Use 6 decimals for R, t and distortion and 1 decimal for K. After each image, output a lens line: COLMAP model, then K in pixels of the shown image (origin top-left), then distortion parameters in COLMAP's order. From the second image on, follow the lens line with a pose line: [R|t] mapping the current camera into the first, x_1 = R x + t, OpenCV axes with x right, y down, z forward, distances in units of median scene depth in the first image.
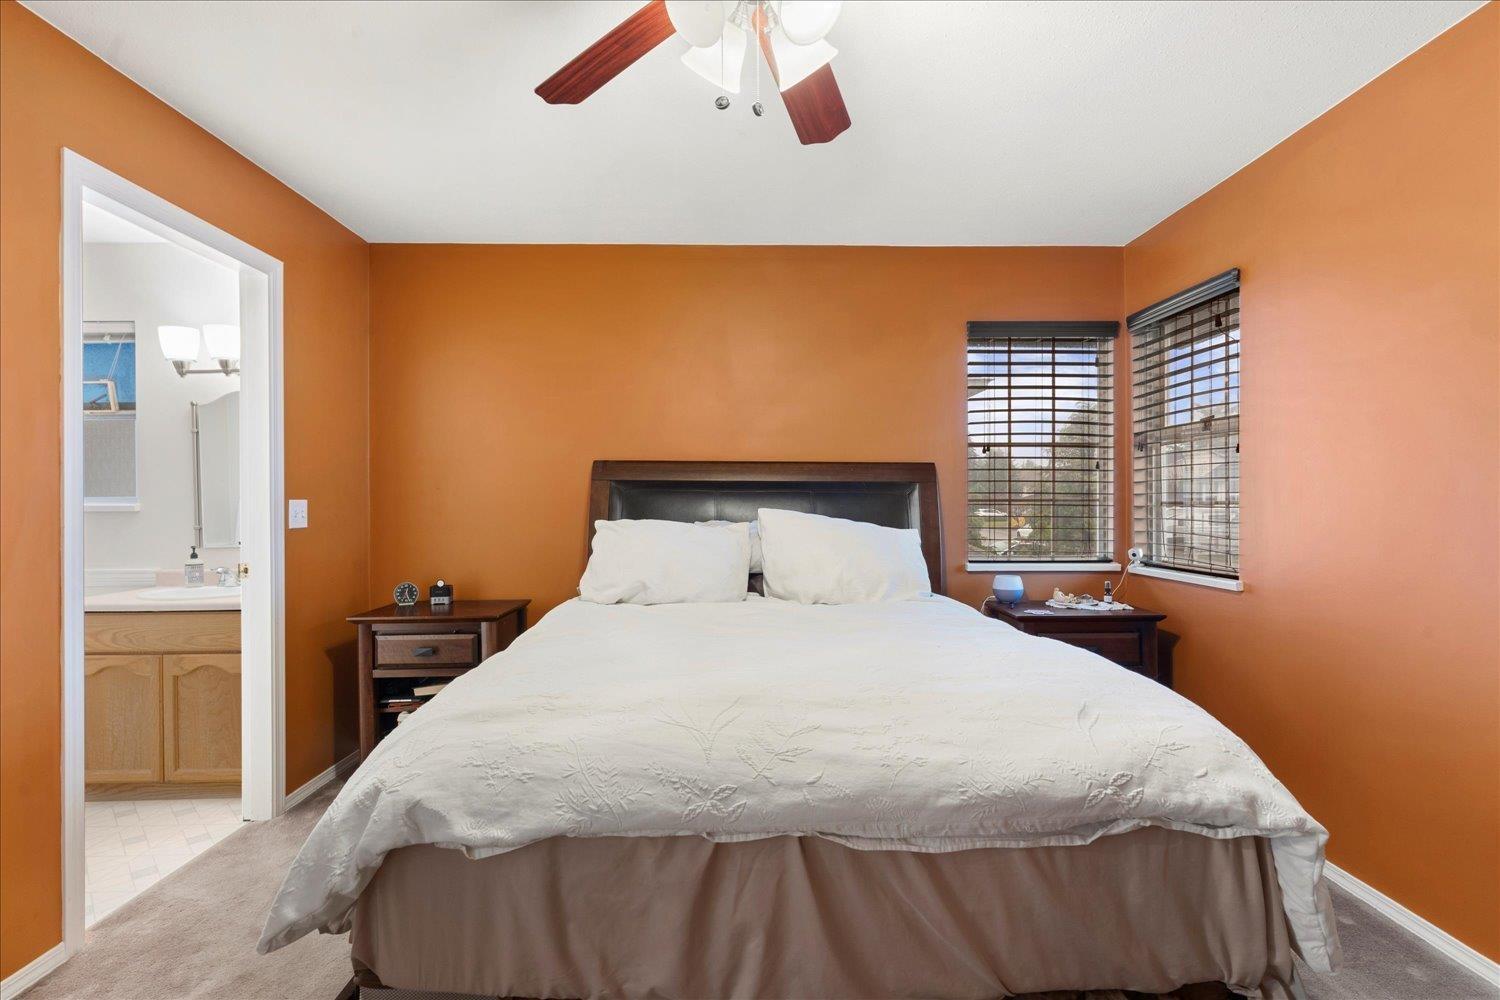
lens RADIAL K [[703.3, 0, 751.7], [0, 703.3, 510.9], [0, 0, 1]] dist [0.000856, 0.000543]
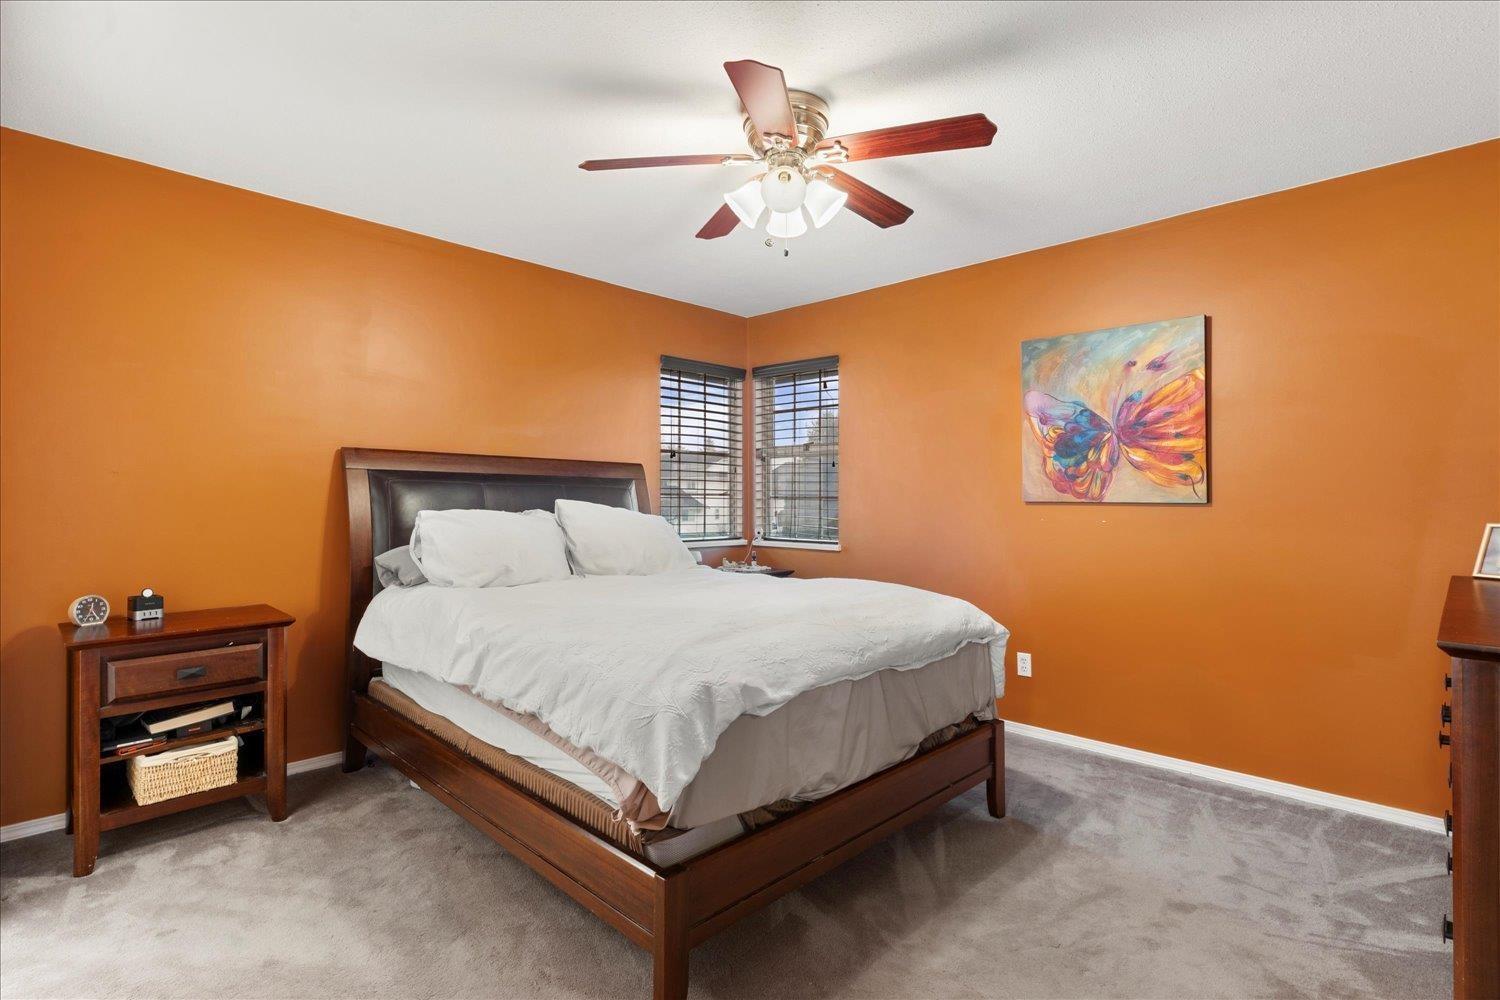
lens RADIAL K [[716.7, 0, 754.3], [0, 716.7, 497.1], [0, 0, 1]] dist [0.012372, 0.000918]
pose [[0.714765, 0.007420, 0.699326, -0.512116], [-0.001370, 0.999957, -0.009209, 0.002397], [-0.699364, 0.005624, 0.714744, -0.054083]]
